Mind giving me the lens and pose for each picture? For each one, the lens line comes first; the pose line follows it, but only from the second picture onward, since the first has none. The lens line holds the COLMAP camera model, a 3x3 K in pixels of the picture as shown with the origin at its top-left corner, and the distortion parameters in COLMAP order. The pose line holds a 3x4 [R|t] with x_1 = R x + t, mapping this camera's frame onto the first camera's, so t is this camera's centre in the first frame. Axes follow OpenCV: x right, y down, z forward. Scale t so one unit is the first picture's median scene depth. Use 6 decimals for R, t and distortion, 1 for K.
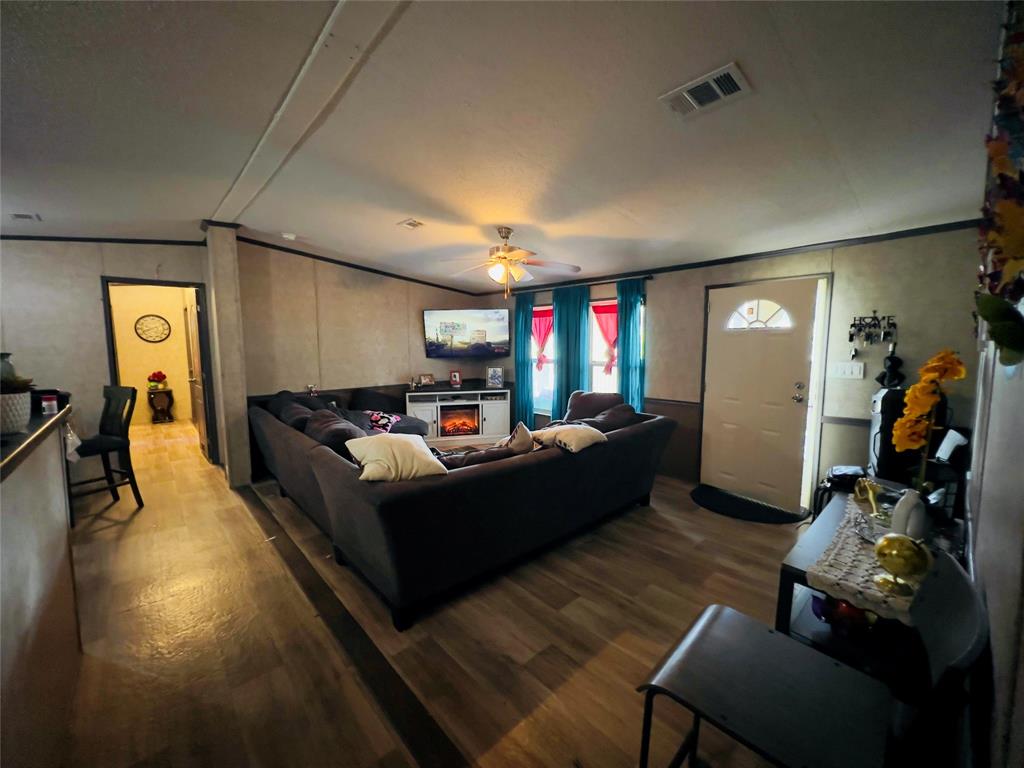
lens RADIAL K [[408.6, 0, 513.5], [0, 408.6, 381.7], [0, 0, 1]] dist [-0.003114, 0.000331]
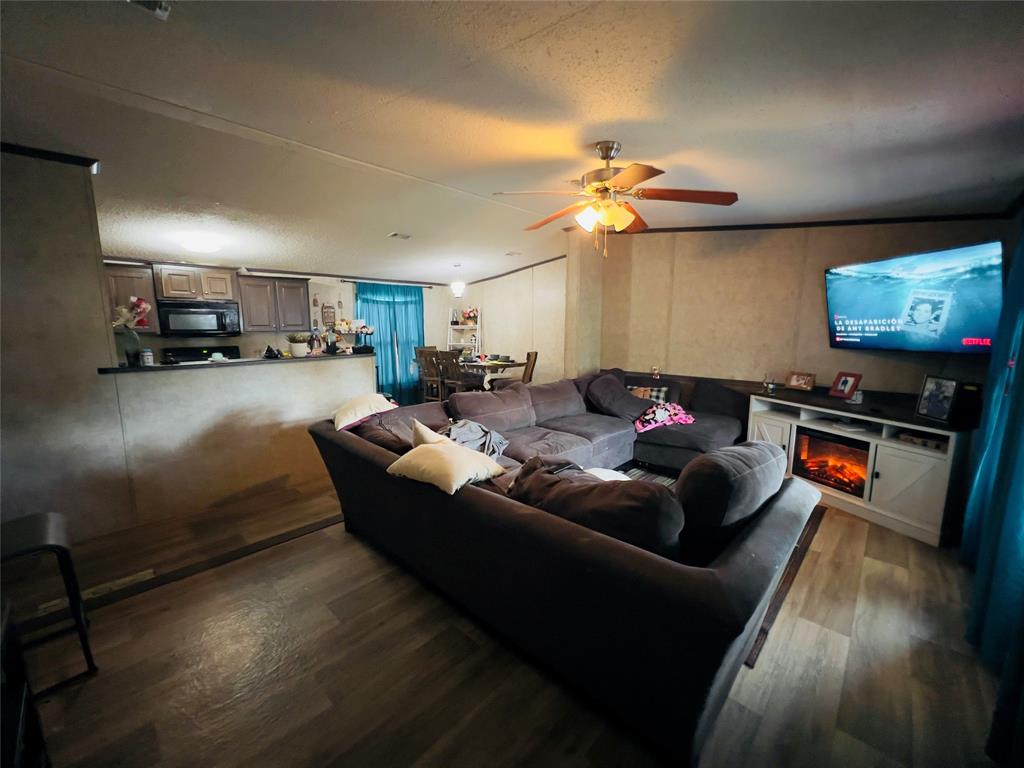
lens RADIAL K [[408.6, 0, 517.1], [0, 408.6, 379.6], [0, 0, 1]] dist [-0.003114, 0.000331]
pose [[0.074015, 0.138258, -0.987627, 0.384254], [-0.095233, 0.986797, 0.131005, -0.049584], [0.992700, 0.084358, 0.086205, 0.502475]]
